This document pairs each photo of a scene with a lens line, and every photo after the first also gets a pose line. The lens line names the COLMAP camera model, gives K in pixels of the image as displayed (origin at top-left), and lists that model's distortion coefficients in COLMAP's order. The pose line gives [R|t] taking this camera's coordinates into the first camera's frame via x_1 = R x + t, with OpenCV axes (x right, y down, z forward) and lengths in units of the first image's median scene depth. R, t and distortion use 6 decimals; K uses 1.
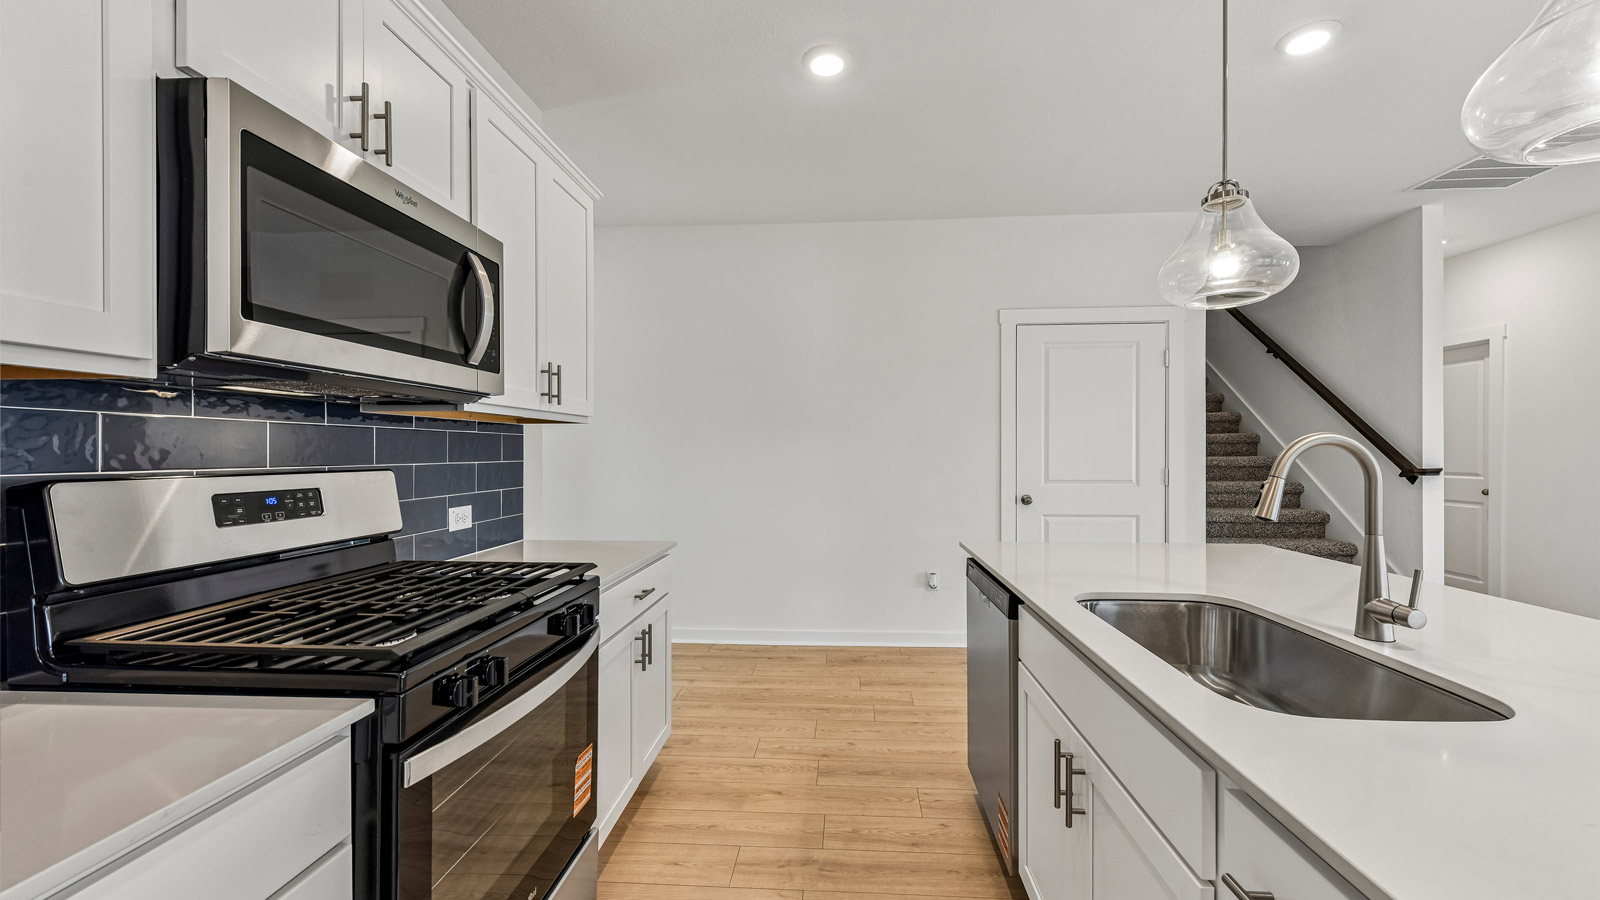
lens RADIAL K [[626.7, 0, 807.2], [0, 626.7, 453.3], [0, 0, 1]] dist [0.000649, 0.000095]
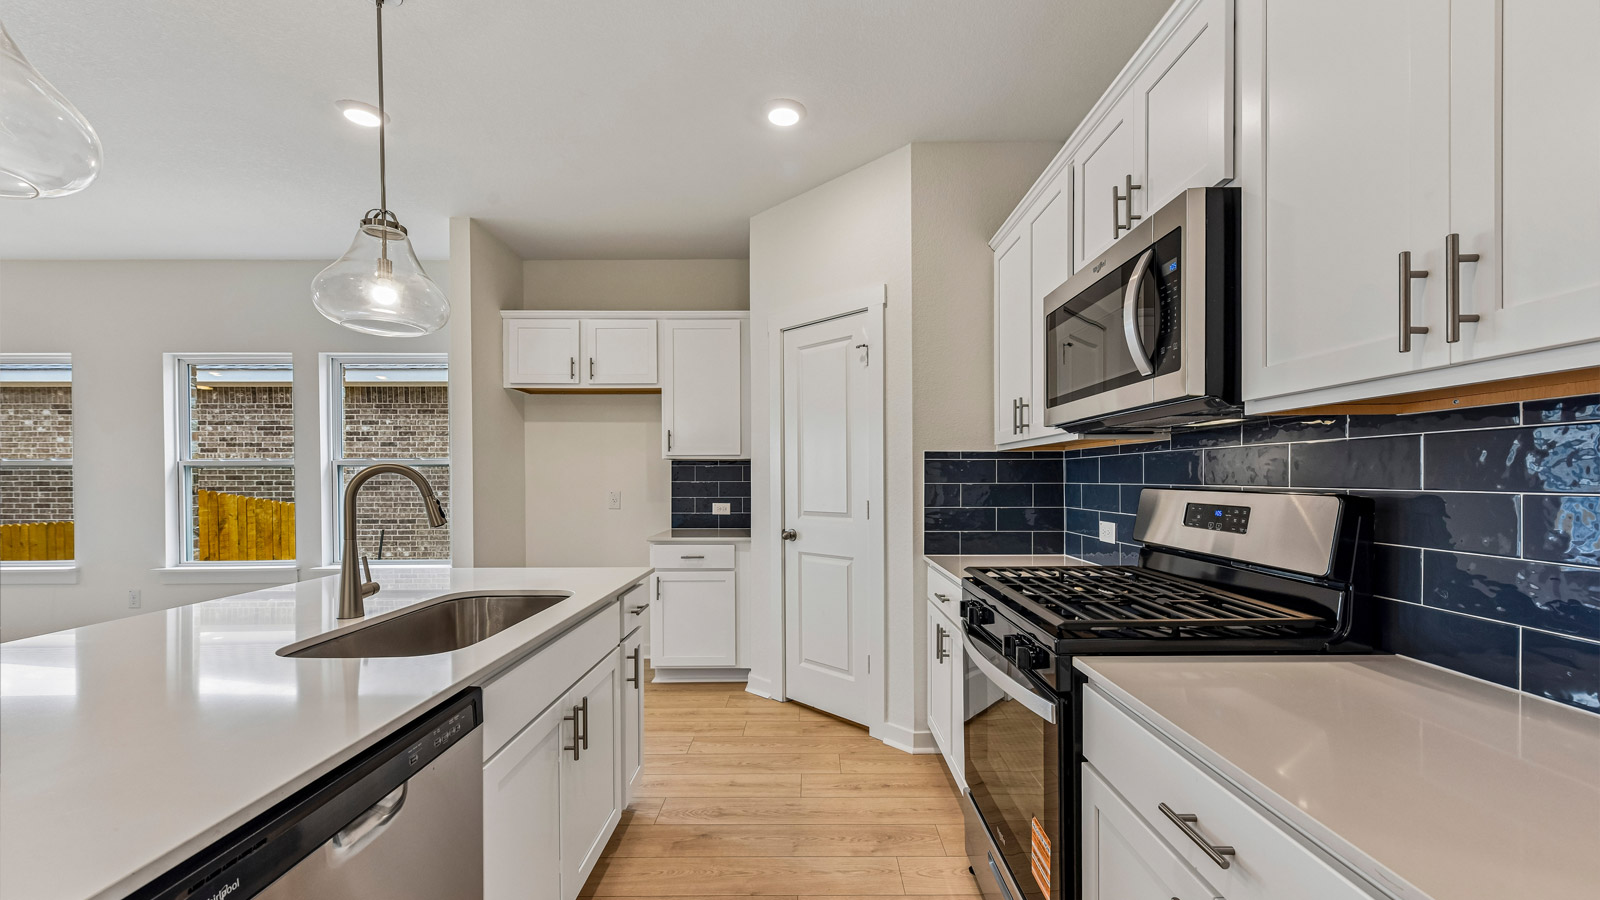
lens RADIAL K [[629.3, 0, 807.1], [0, 629.3, 482.1], [0, 0, 1]] dist [0.002119, 0.000181]
pose [[-0.997796, 0.005467, -0.066138, 0.007317], [0.004760, 0.999930, 0.010847, -0.000451], [0.066192, 0.010508, -0.997752, 1.347216]]
